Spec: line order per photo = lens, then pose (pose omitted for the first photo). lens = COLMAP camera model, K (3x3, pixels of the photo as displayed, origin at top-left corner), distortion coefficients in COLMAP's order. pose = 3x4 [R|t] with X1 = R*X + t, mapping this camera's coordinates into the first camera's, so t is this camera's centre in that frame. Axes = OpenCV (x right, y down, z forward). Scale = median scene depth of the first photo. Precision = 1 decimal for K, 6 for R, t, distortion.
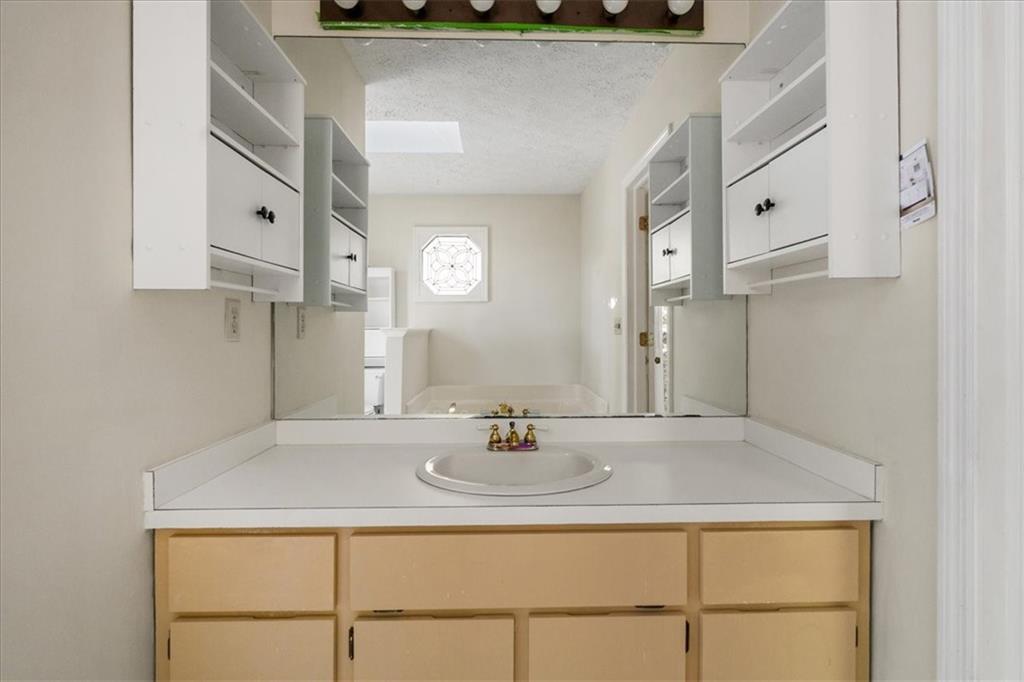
lens RADIAL K [[488.2, 0, 513.0], [0, 488.2, 328.9], [0, 0, 1]] dist [0.003937, 0.000479]
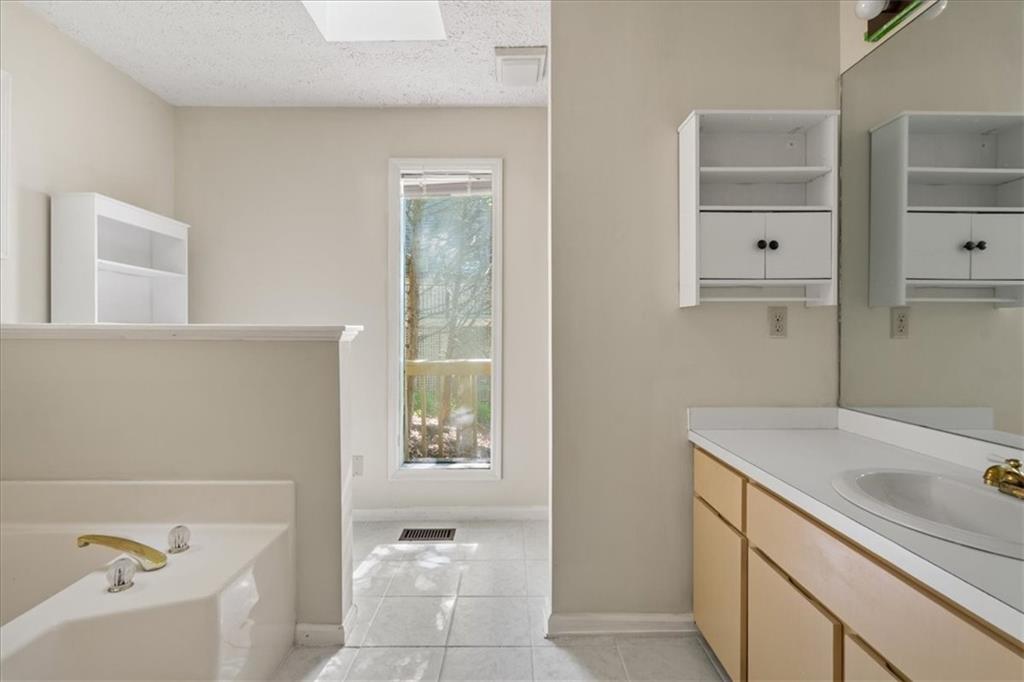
lens RADIAL K [[452.1, 0, 512.0], [0, 452.1, 341.0], [0, 0, 1]] dist [0.000168, -0.000001]
pose [[-0.025345, 0.017360, -0.999528, 0.878396], [-0.006057, 0.999828, 0.017519, 0.017595], [0.999660, 0.006498, -0.025235, 0.370603]]
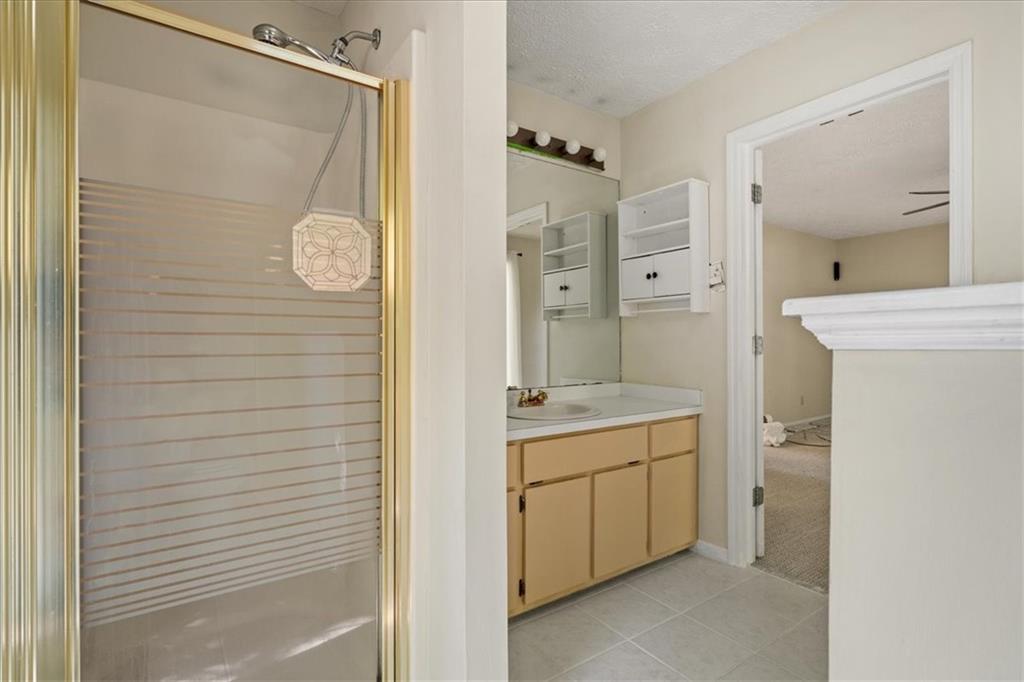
lens RADIAL K [[479.5, 0, 512.0], [0, 479.5, 341.0], [0, 0, 1]] dist [-0.001630, -0.000485]
pose [[0.839746, 0.000221, 0.542979, -1.301889], [0.000796, 0.999998, -0.001638, 0.039170], [-0.542979, 0.001808, 0.839744, -0.469614]]
